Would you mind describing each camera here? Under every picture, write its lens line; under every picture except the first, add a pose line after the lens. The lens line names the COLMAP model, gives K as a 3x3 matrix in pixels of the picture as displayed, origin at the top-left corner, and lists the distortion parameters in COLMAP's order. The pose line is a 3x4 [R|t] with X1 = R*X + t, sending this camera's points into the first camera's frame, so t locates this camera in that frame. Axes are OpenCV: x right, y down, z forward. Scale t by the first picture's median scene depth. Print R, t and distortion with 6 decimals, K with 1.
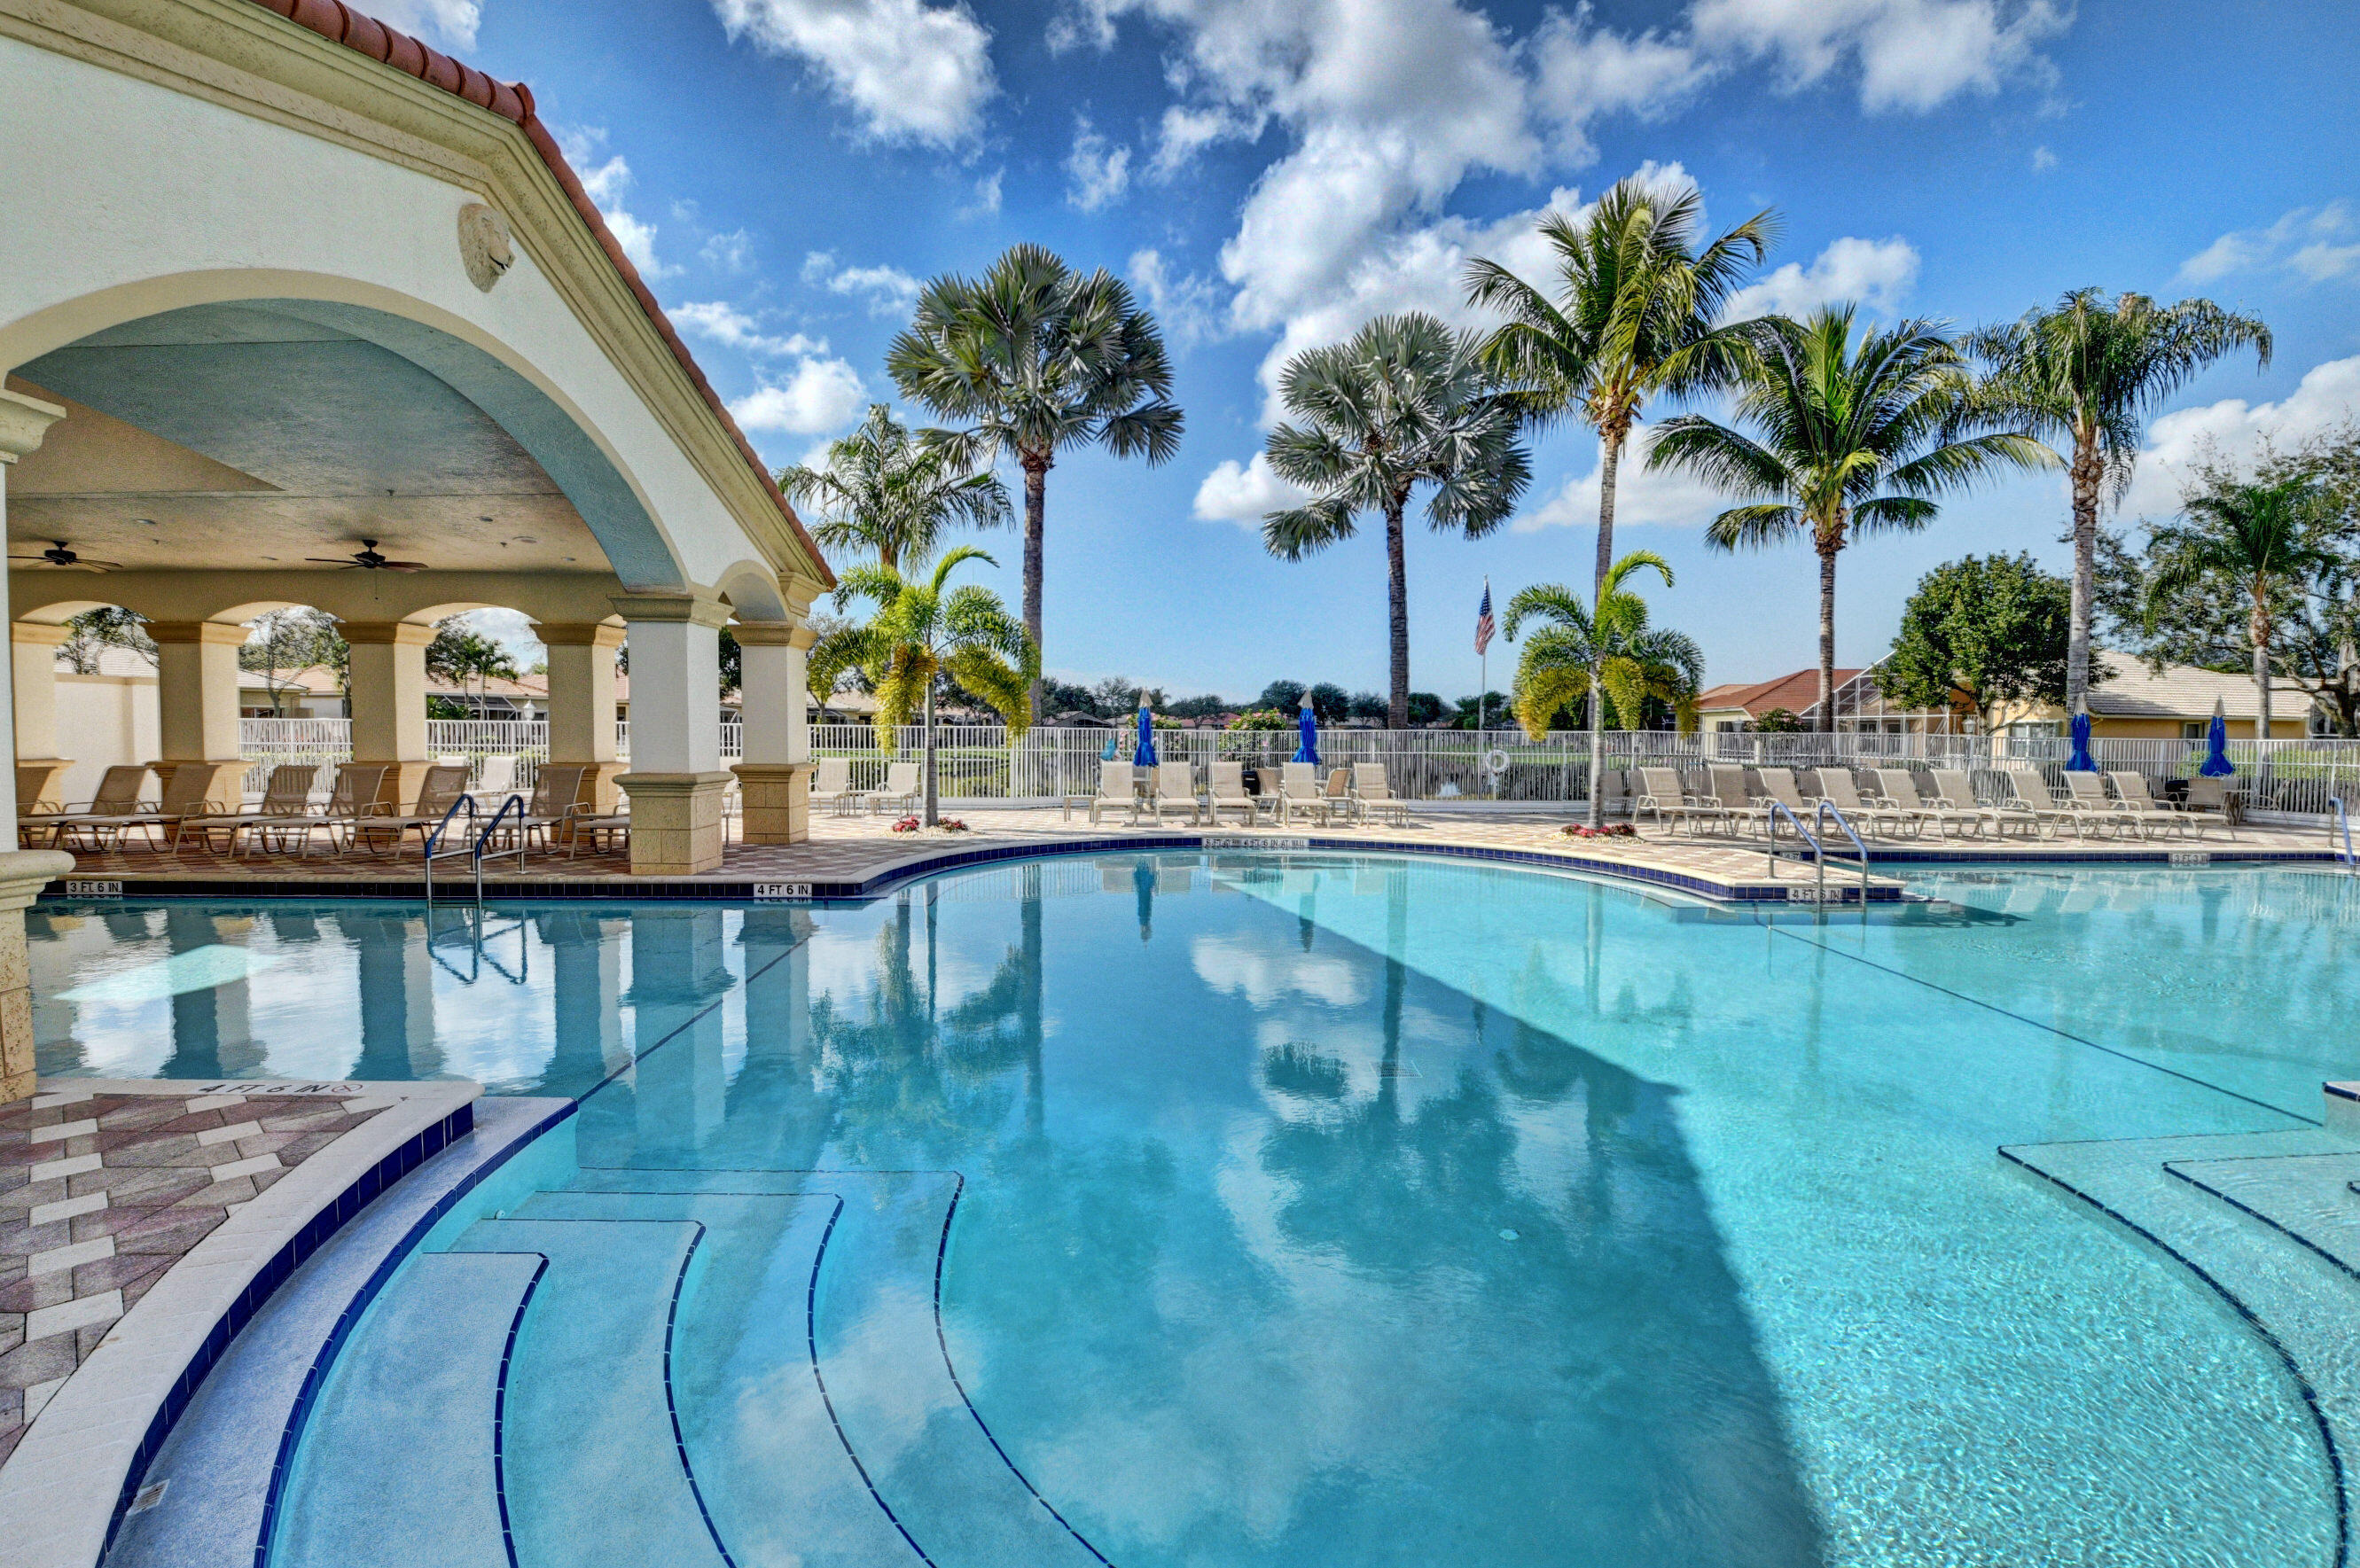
lens RADIAL K [[1049.9, 0, 1130.5], [0, 1049.9, 781.1], [0, 0, 1]] dist [-0.000147, -0.000187]
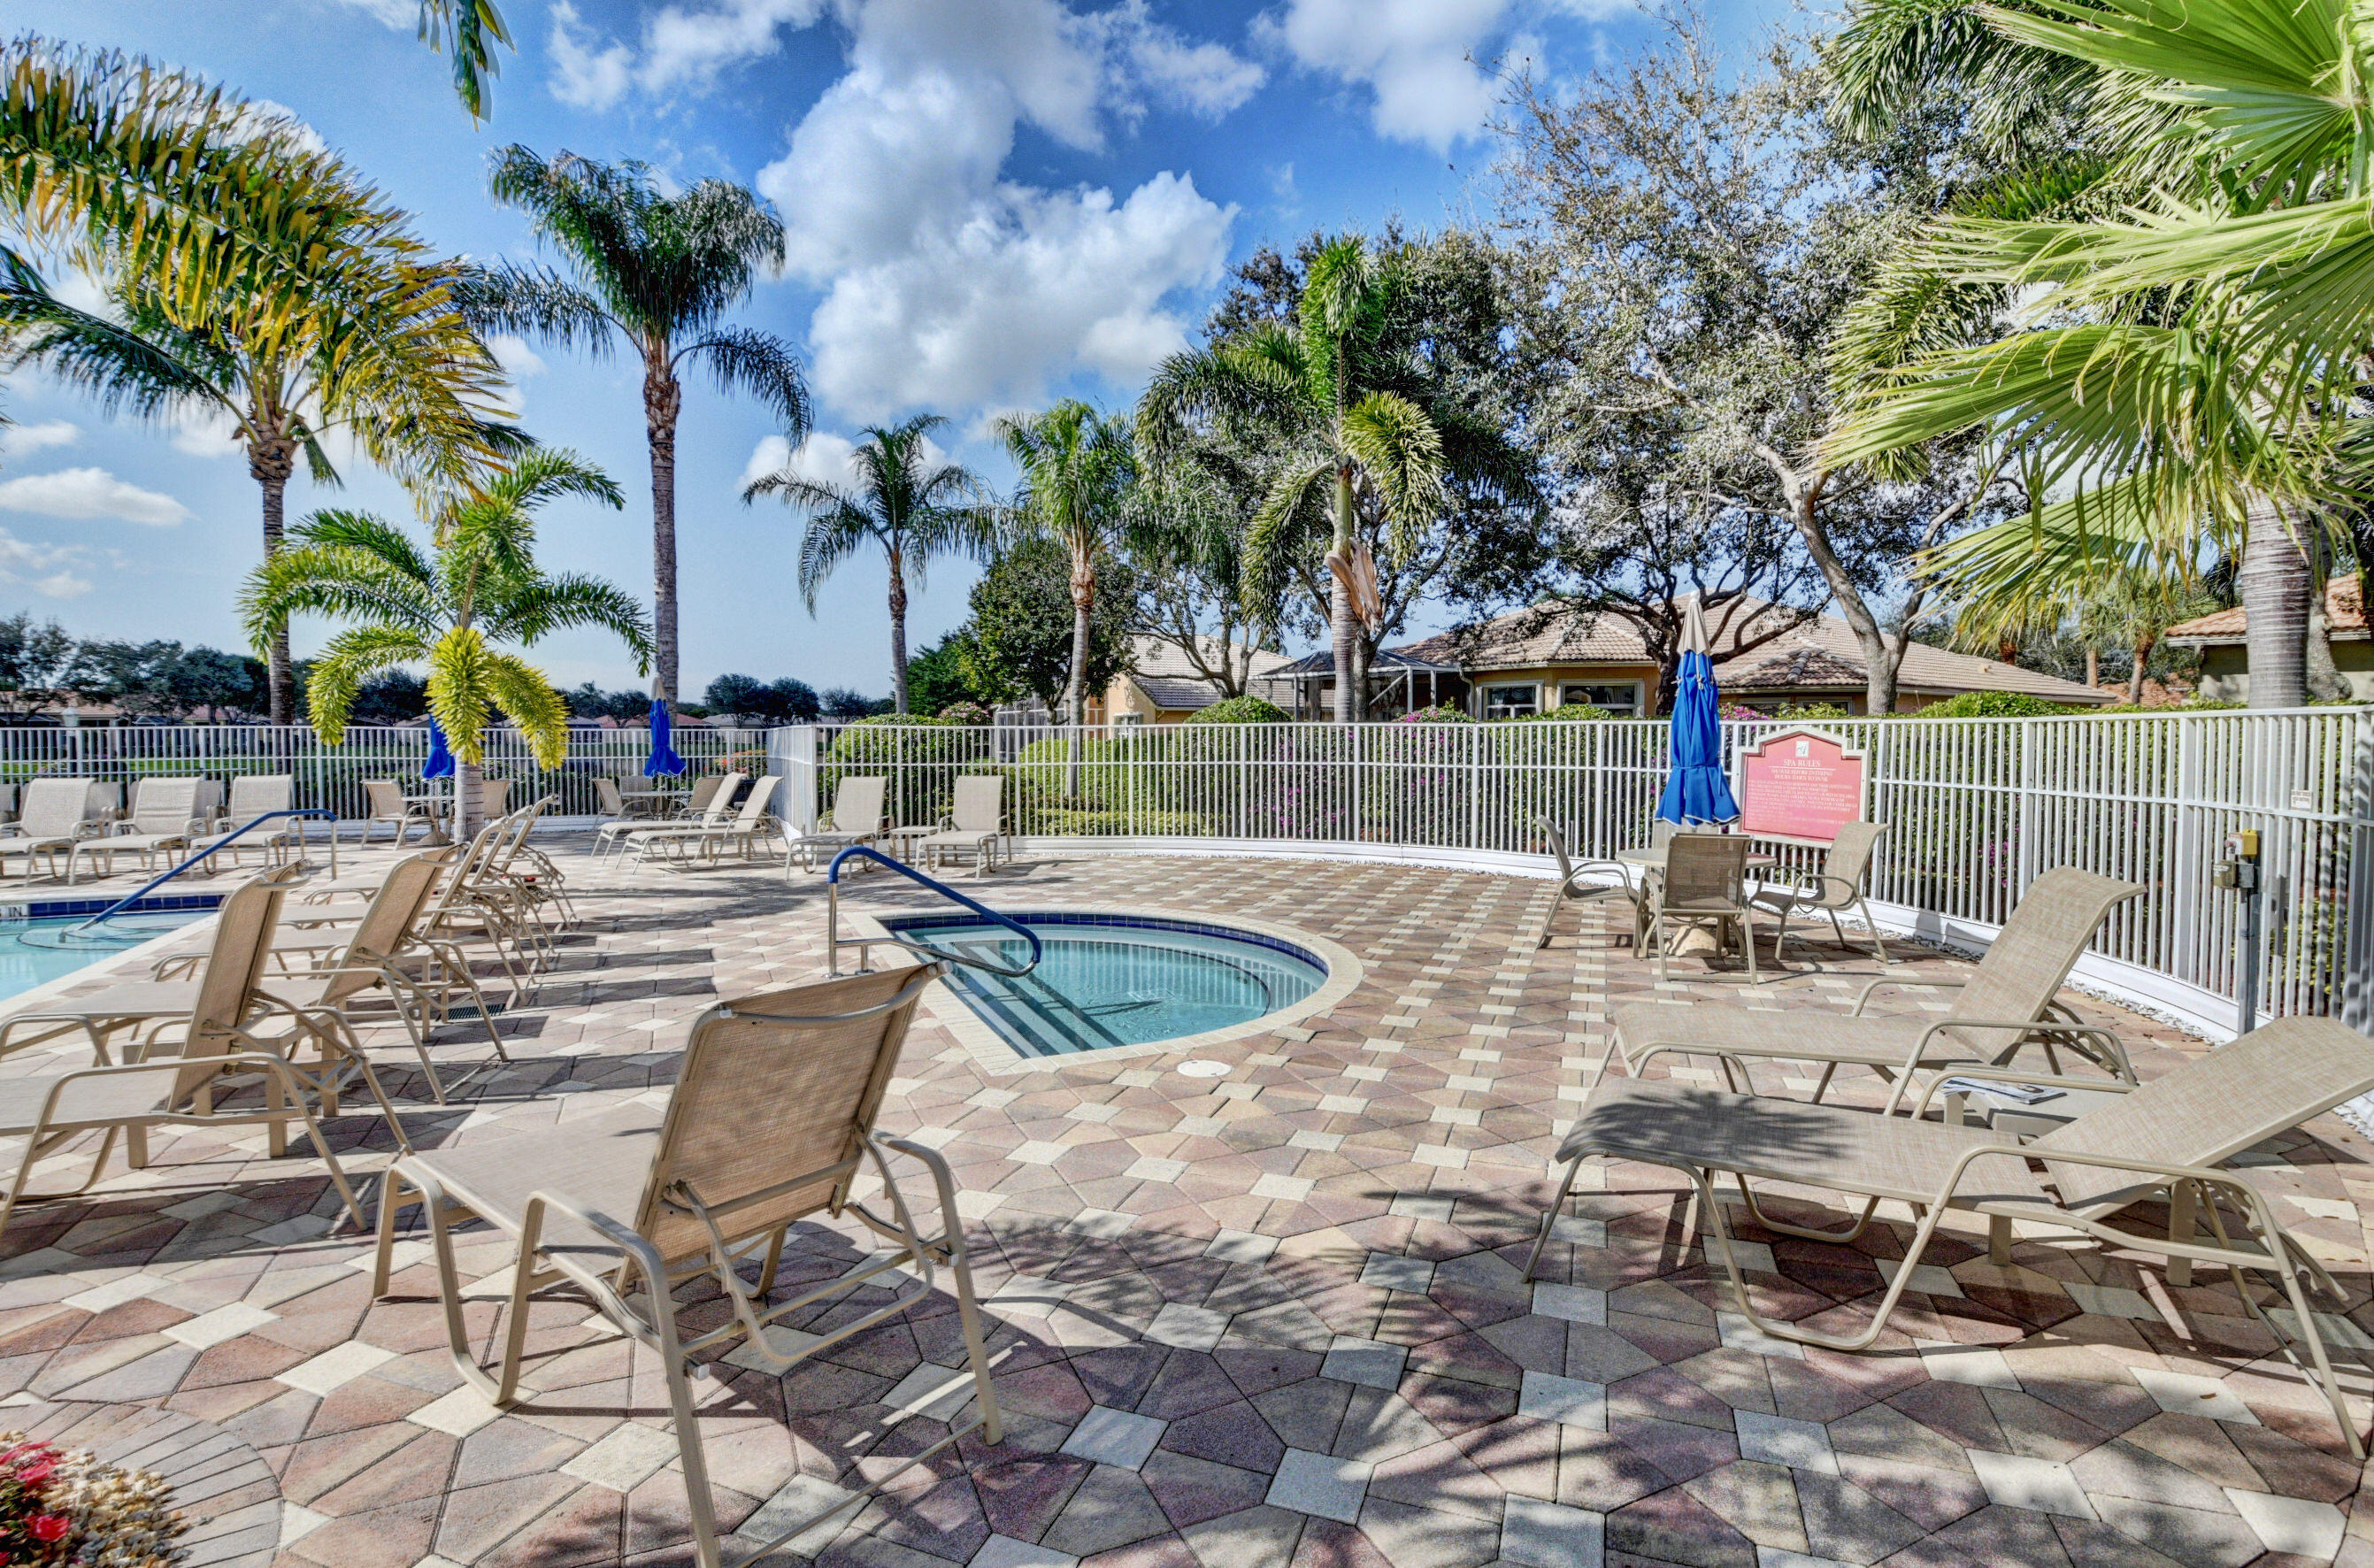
lens RADIAL K [[1124.8, 0, 1189.1], [0, 1124.8, 778.0], [0, 0, 1]] dist [0.002341, -0.020204]
pose [[0.920540, -0.024757, 0.389863, 0.138059], [0.027489, 0.999621, -0.001430, 0.001093], [-0.389680, 0.012033, 0.920872, 0.006817]]
